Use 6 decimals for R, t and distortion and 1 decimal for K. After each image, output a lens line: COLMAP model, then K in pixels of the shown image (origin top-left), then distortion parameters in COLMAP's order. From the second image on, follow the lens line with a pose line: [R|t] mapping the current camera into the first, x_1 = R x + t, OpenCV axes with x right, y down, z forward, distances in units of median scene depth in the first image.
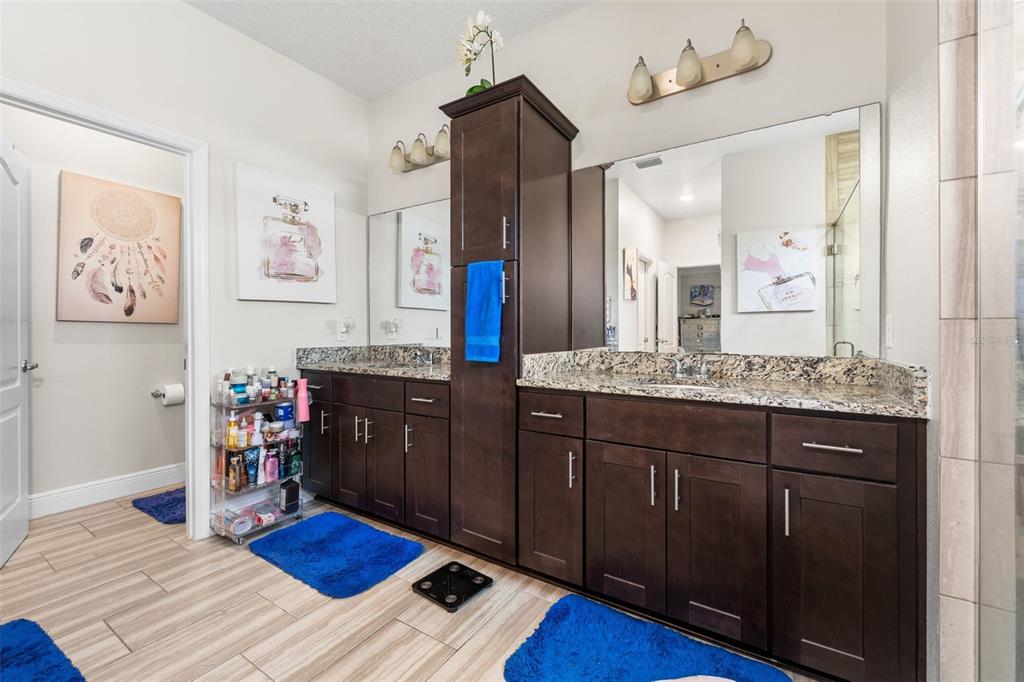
lens RADIAL K [[421.1, 0, 514.7], [0, 421.1, 336.7], [0, 0, 1]] dist [-0.003973, 0.001000]
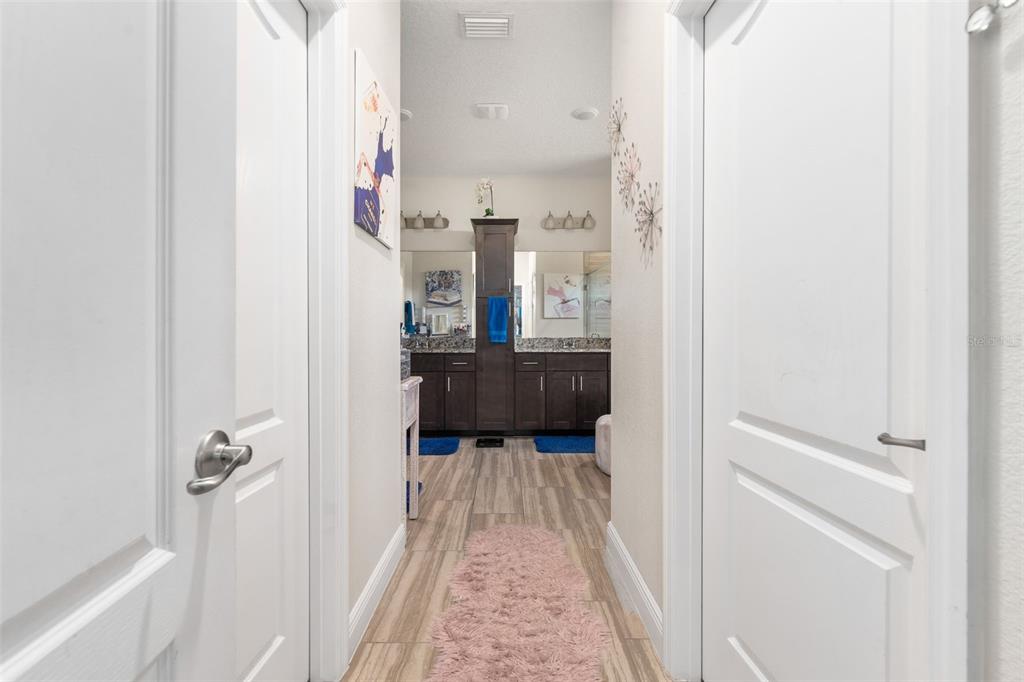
lens RADIAL K [[421.1, 0, 511.8], [0, 421.1, 332.6], [0, 0, 1]] dist [-0.003973, 0.001000]
pose [[0.832183, -0.004605, 0.554481, -1.171162], [0.005627, 0.999984, -0.000140, 0.006444], [-0.554472, 0.003236, 0.832196, -0.833285]]
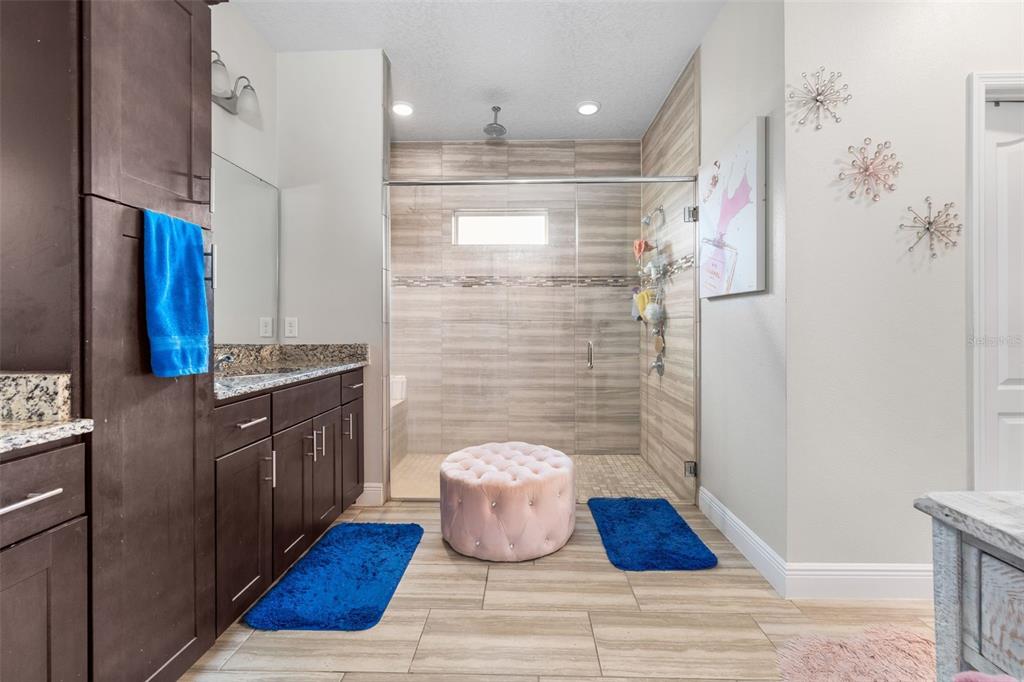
lens RADIAL K [[421.1, 0, 516.3], [0, 421.1, 326.6], [0, 0, 1]] dist [-0.003973, 0.001000]
pose [[-0.518341, -0.000183, 0.855174, -0.826153], [0.009243, 0.999940, 0.005816, -0.013554], [-0.855124, 0.010920, -0.518308, 0.843417]]
